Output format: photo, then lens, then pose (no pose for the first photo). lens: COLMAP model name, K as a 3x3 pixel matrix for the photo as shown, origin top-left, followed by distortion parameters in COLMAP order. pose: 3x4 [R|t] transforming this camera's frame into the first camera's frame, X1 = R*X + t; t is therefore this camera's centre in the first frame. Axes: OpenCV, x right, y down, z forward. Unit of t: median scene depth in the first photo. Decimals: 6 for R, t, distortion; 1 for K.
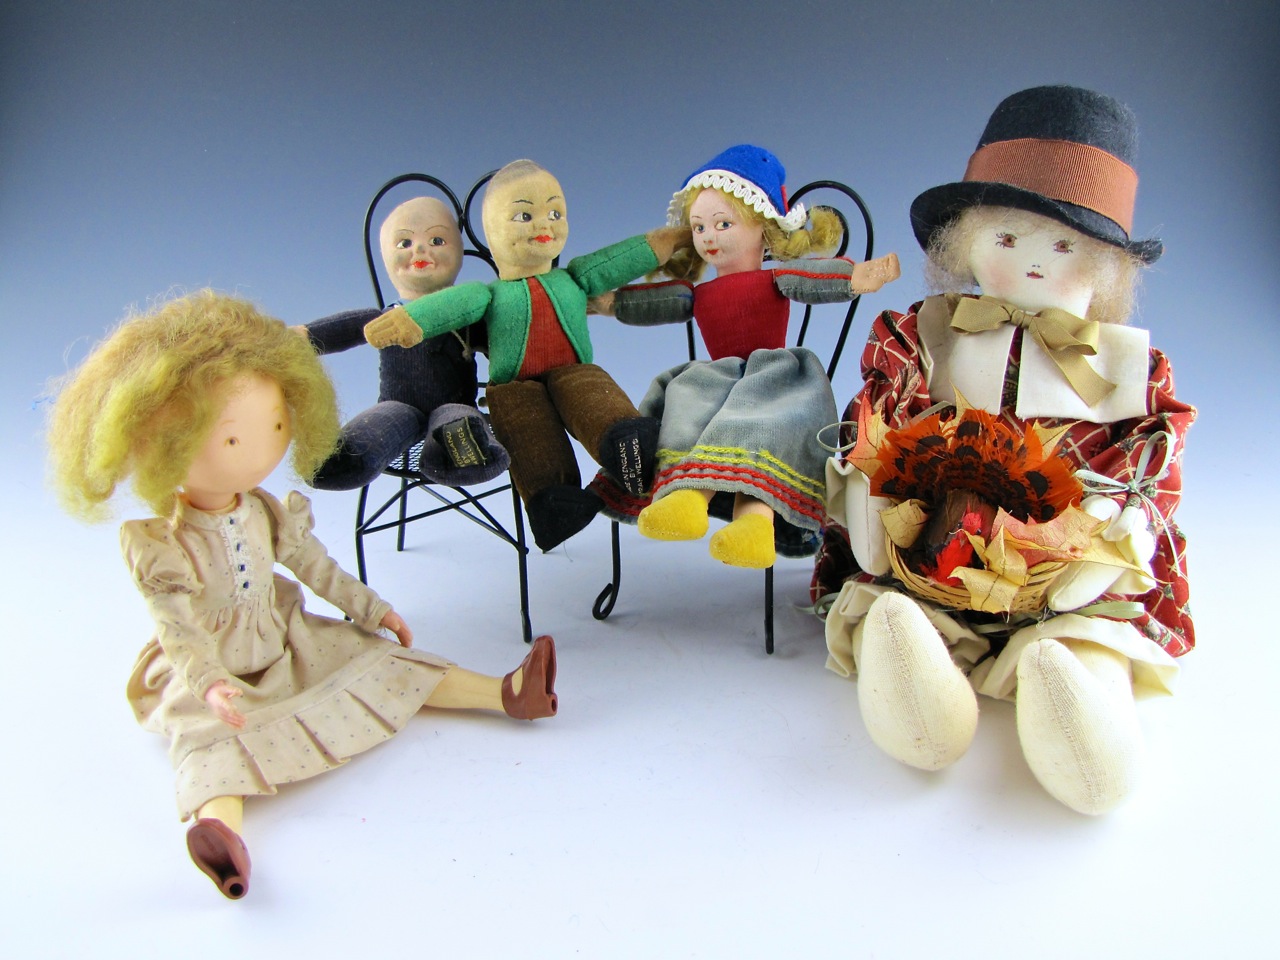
lens RADIAL K [[1643.5, 0, 640.0], [0, 1643.5, 480.0], [0, 0, 1]] dist [-0.054523, 0.000970]
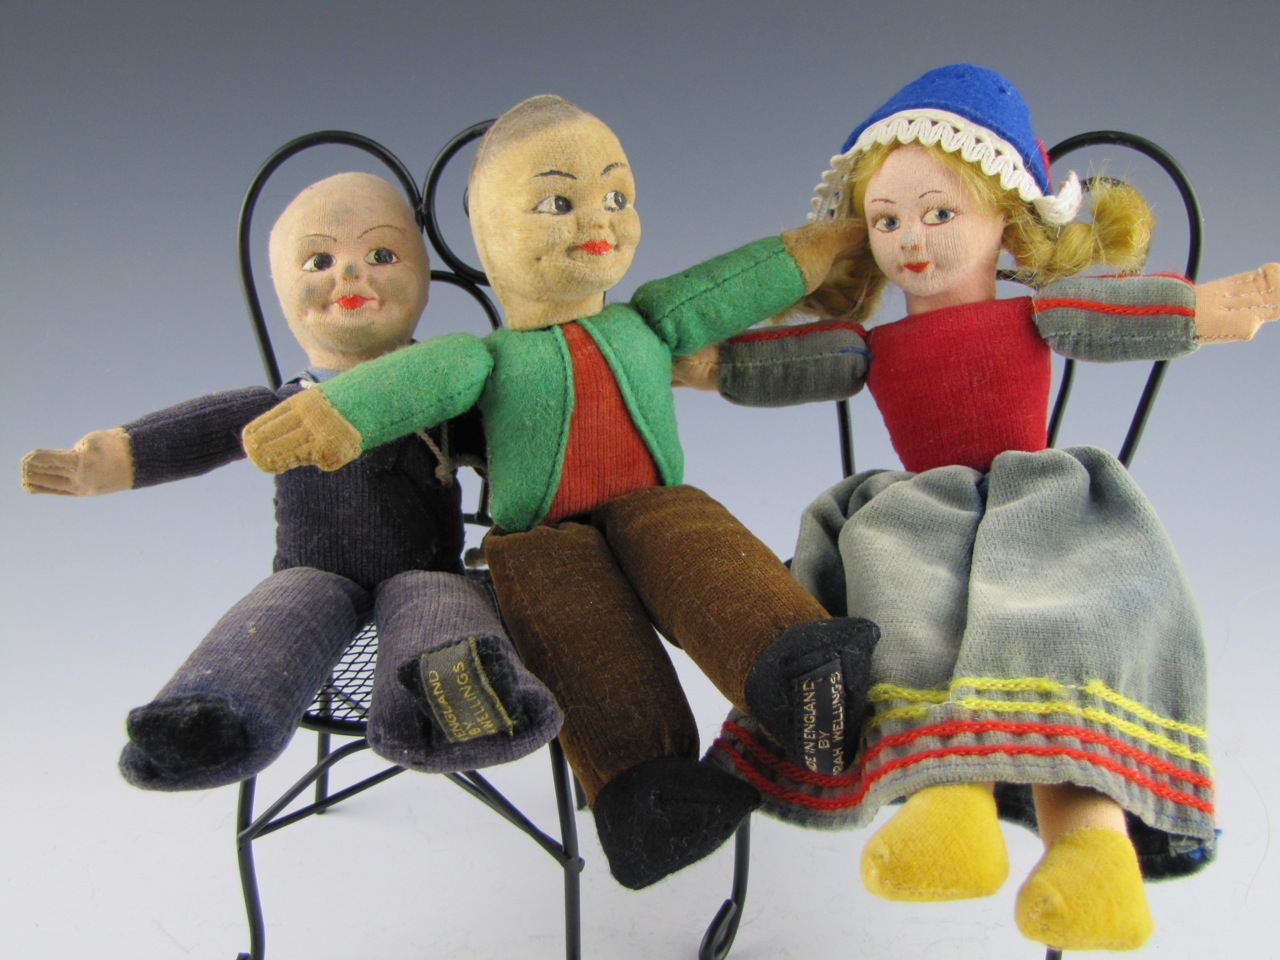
lens RADIAL K [[1643.5, 0, 640.0], [0, 1643.5, 480.0], [0, 0, 1]] dist [-0.054523, 0.000970]
pose [[0.997532, -0.026909, 0.064846, -0.080301], [0.027209, 0.999623, -0.003747, -0.073191], [-0.064721, 0.005502, 0.997888, 0.495608]]
